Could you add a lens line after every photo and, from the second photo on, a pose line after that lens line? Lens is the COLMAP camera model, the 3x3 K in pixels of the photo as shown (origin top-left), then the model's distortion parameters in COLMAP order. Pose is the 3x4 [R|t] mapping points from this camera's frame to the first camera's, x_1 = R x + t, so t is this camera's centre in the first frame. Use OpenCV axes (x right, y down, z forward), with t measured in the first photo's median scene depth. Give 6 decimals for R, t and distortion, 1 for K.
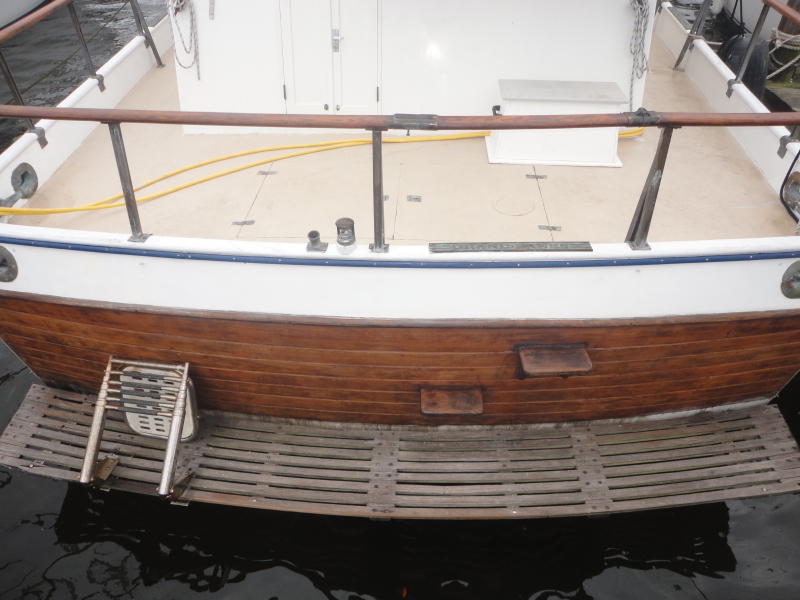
lens RADIAL K [[580.0, 0, 400.0], [0, 580.0, 300.0], [0, 0, 1]] dist [0.003612, 0.001183]
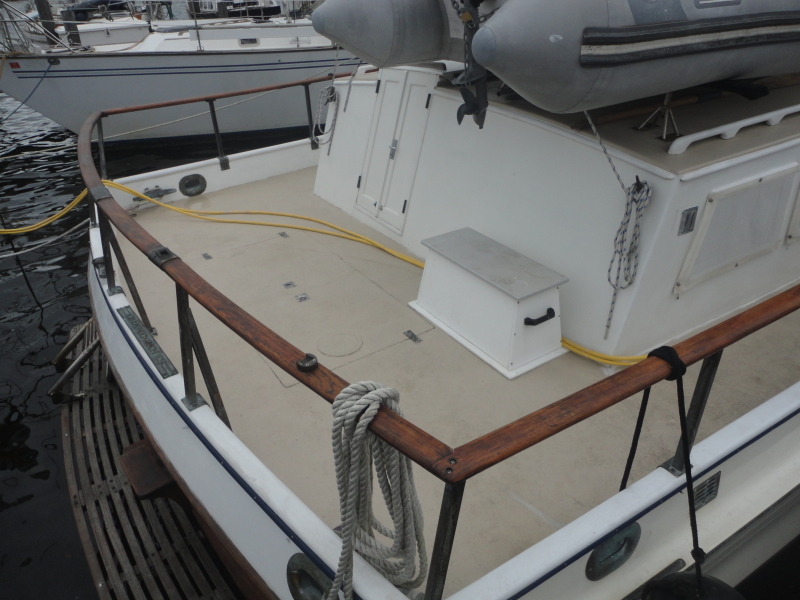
lens RADIAL K [[580.0, 0, 400.0], [0, 580.0, 300.0], [0, 0, 1]] dist [0.003612, 0.001183]
pose [[0.602613, 0.398569, -0.691376, 0.780802], [-0.493460, 0.866972, 0.069690, -0.303832], [0.627180, 0.299170, 0.719126, 0.342830]]
